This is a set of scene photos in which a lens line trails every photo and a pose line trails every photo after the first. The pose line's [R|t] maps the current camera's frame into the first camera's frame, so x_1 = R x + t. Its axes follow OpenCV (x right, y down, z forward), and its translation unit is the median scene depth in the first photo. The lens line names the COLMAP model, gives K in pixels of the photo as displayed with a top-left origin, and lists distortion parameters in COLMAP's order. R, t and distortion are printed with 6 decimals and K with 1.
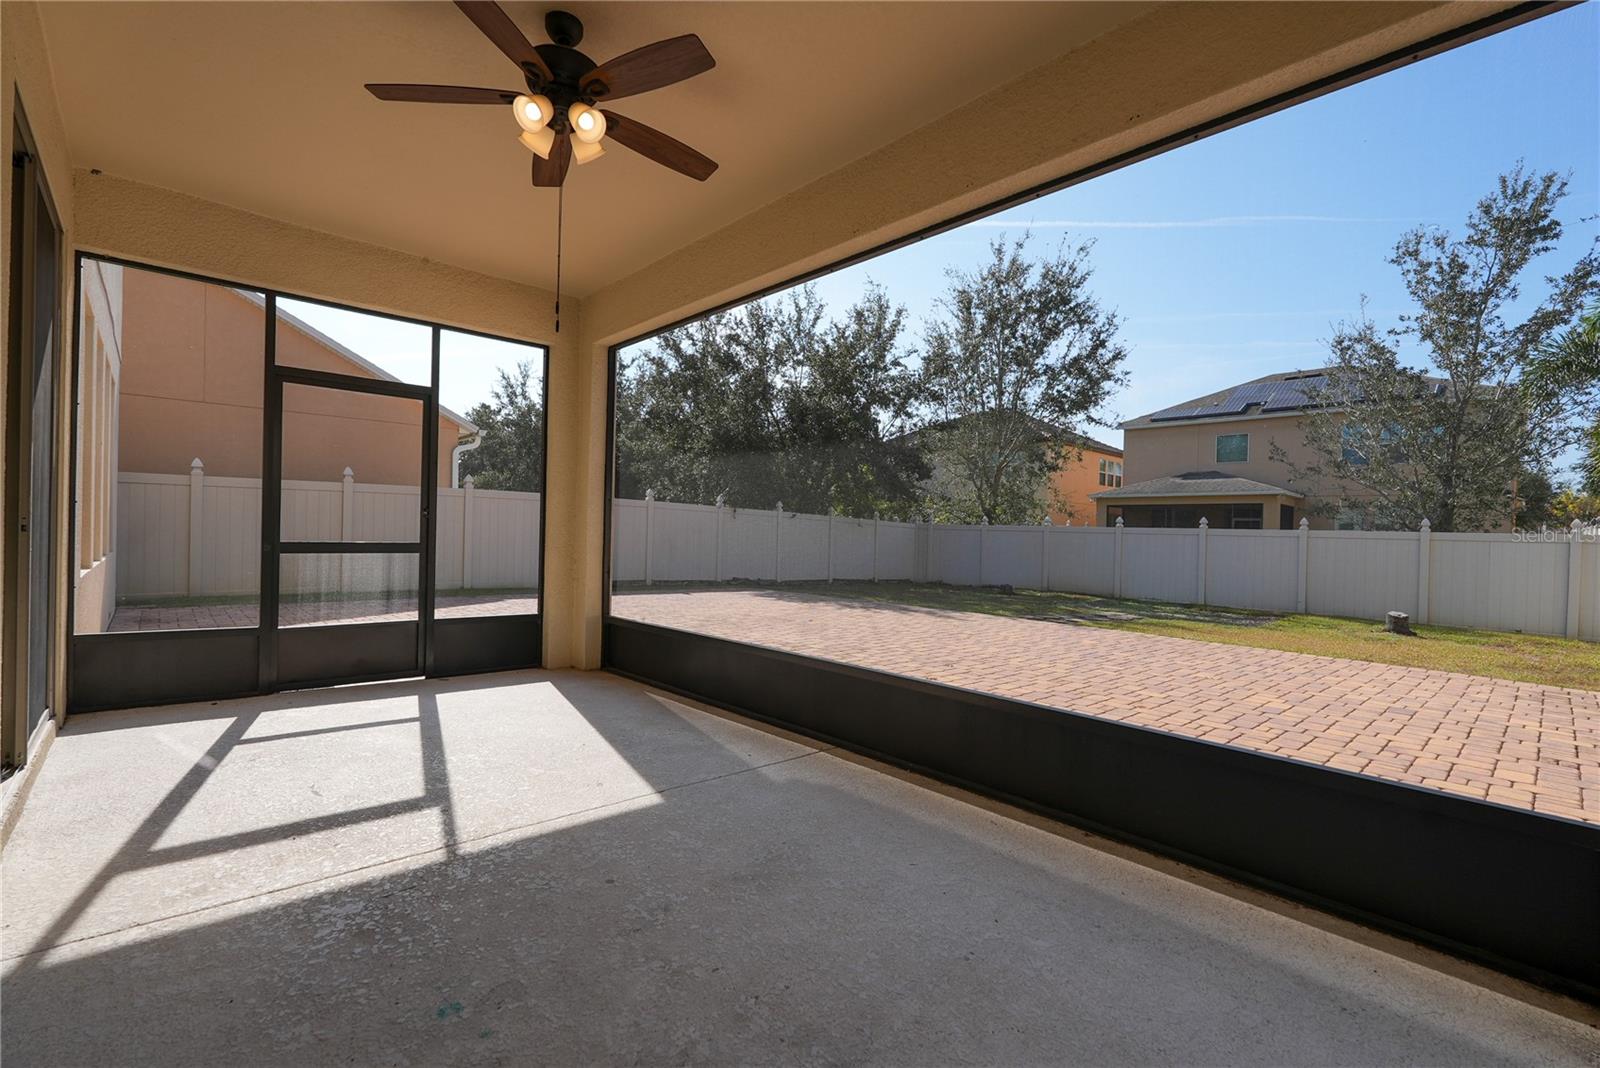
lens RADIAL K [[719.3, 0, 796.5], [0, 719.3, 530.4], [0, 0, 1]] dist [0.005368, -0.000968]
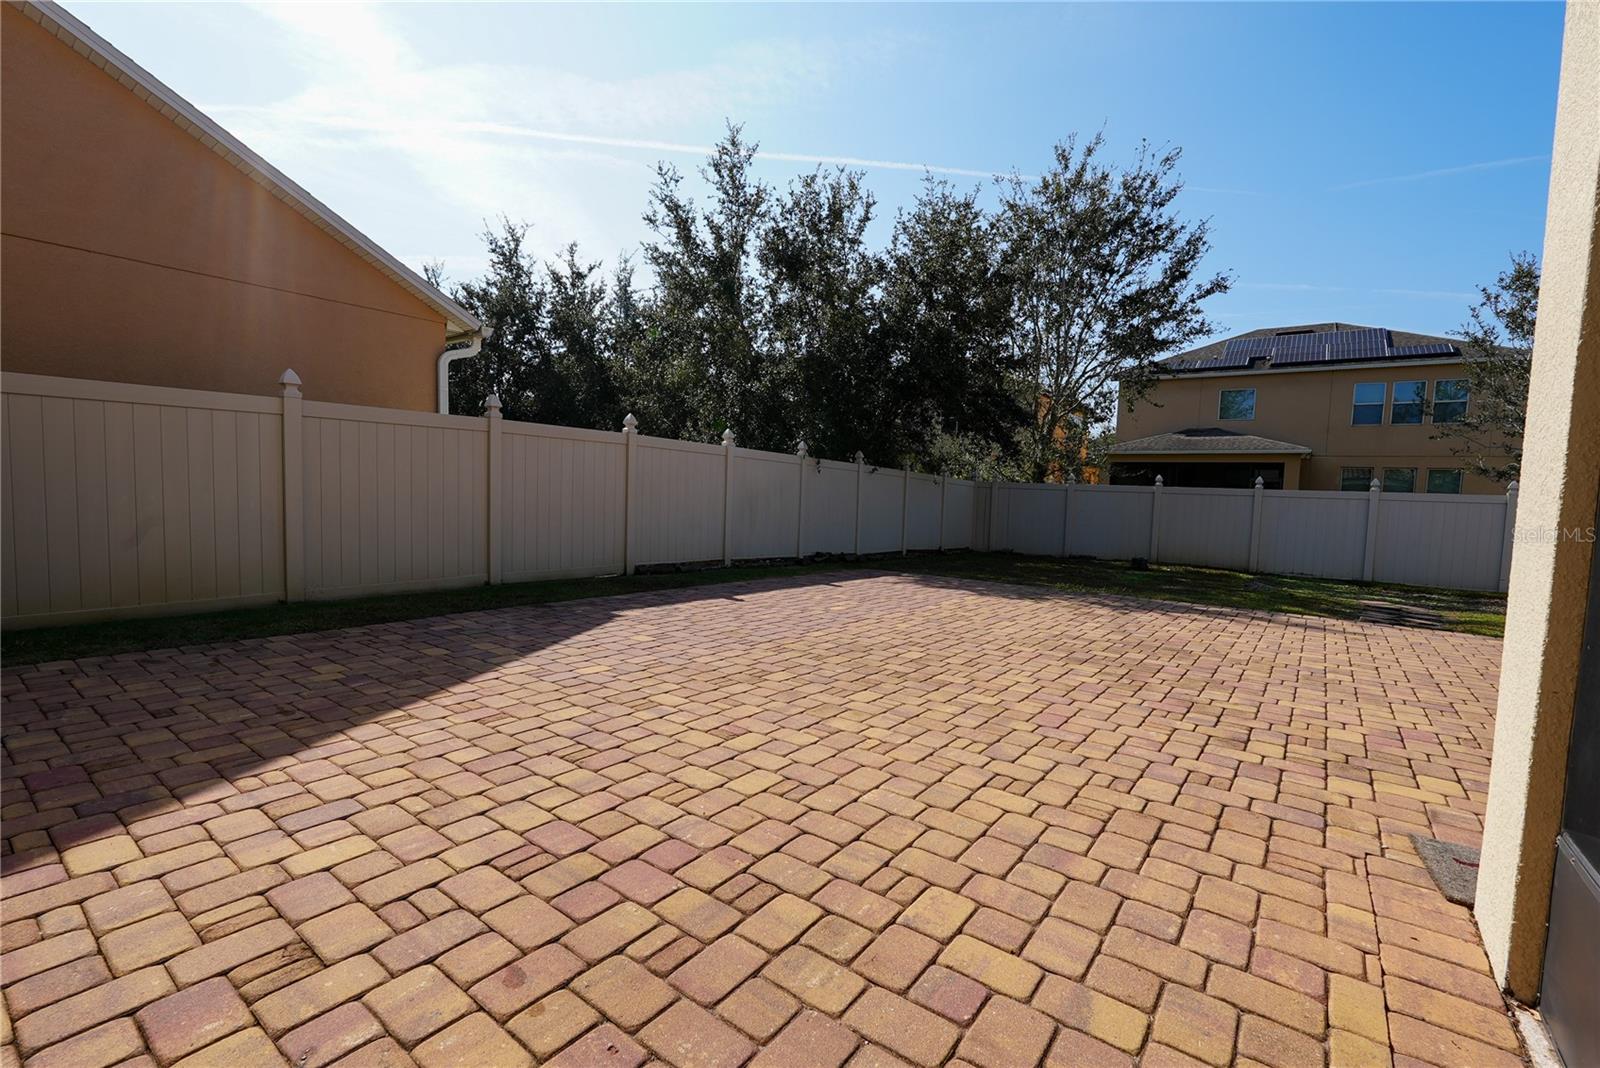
lens RADIAL K [[719.3, 0, 810.1], [0, 719.3, 540.5], [0, 0, 1]] dist [0.005368, -0.000968]
pose [[0.982996, -0.004781, 0.183567, -0.207859], [-0.009629, 0.996944, 0.077528, -0.004154], [-0.183376, -0.077978, 0.979945, 0.241827]]
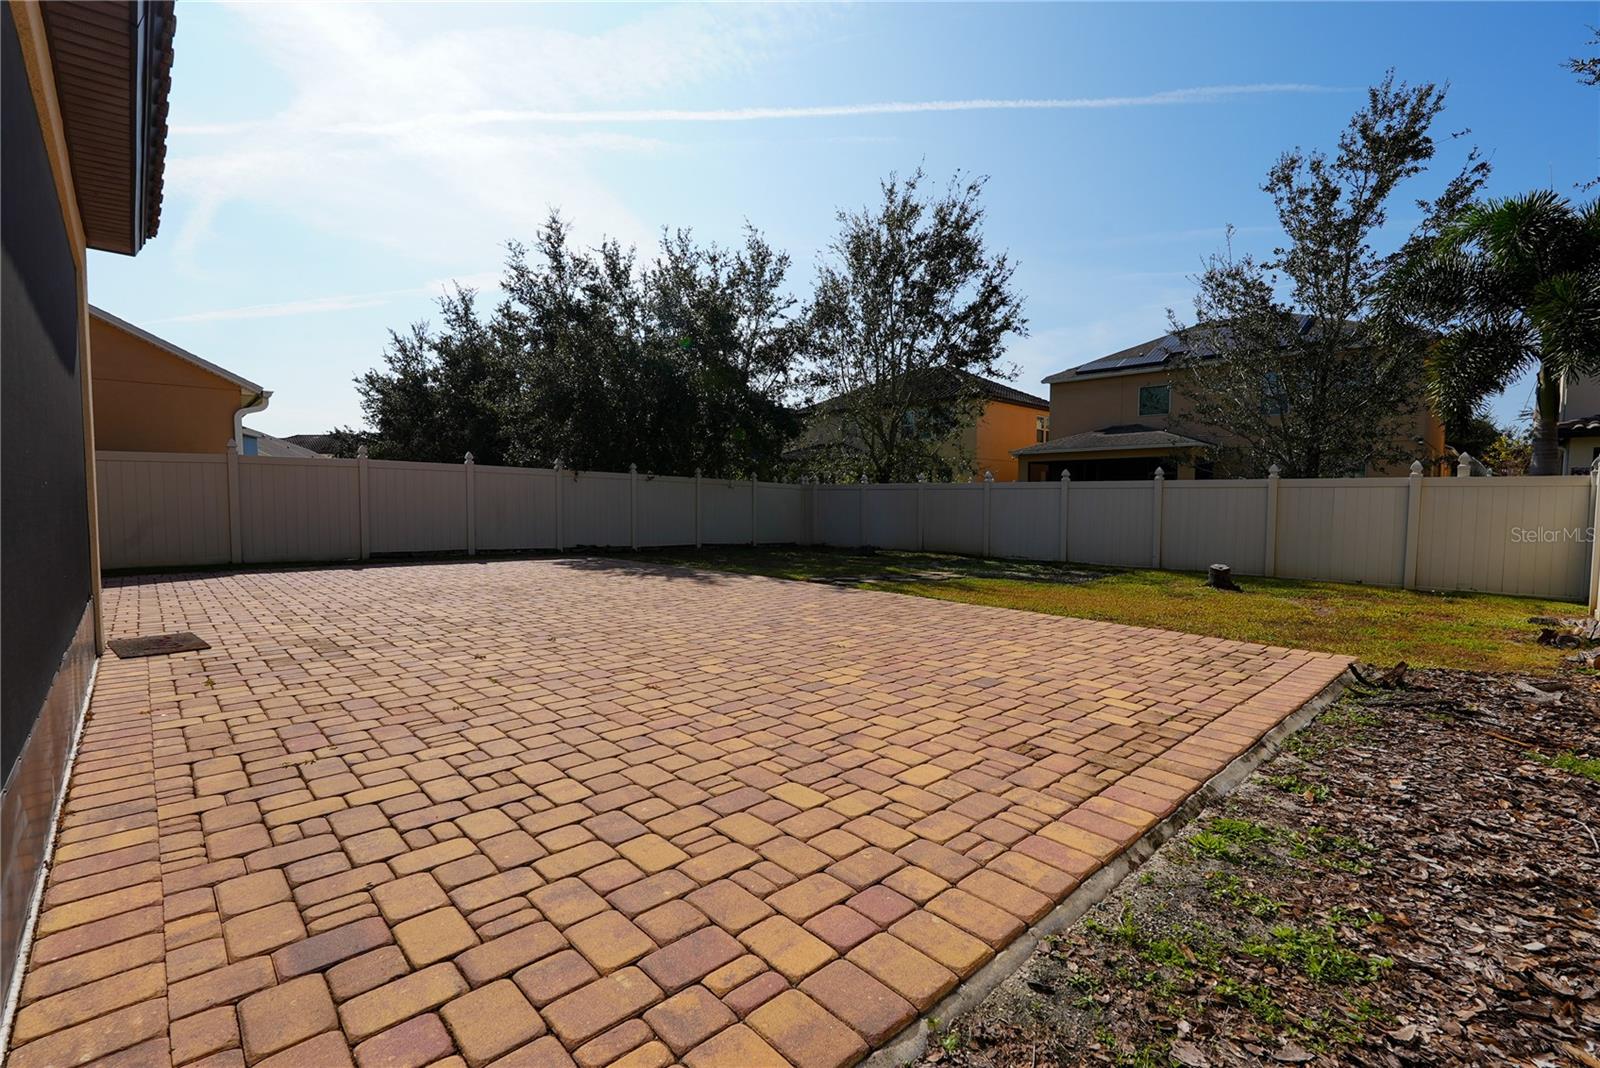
lens RADIAL K [[719.3, 0, 793.2], [0, 719.3, 533.9], [0, 0, 1]] dist [0.005368, -0.000968]
pose [[0.999632, -0.023169, 0.014084, 0.163187], [0.022408, 0.998397, 0.051977, 0.007639], [-0.015266, -0.051642, 0.998549, 0.049735]]
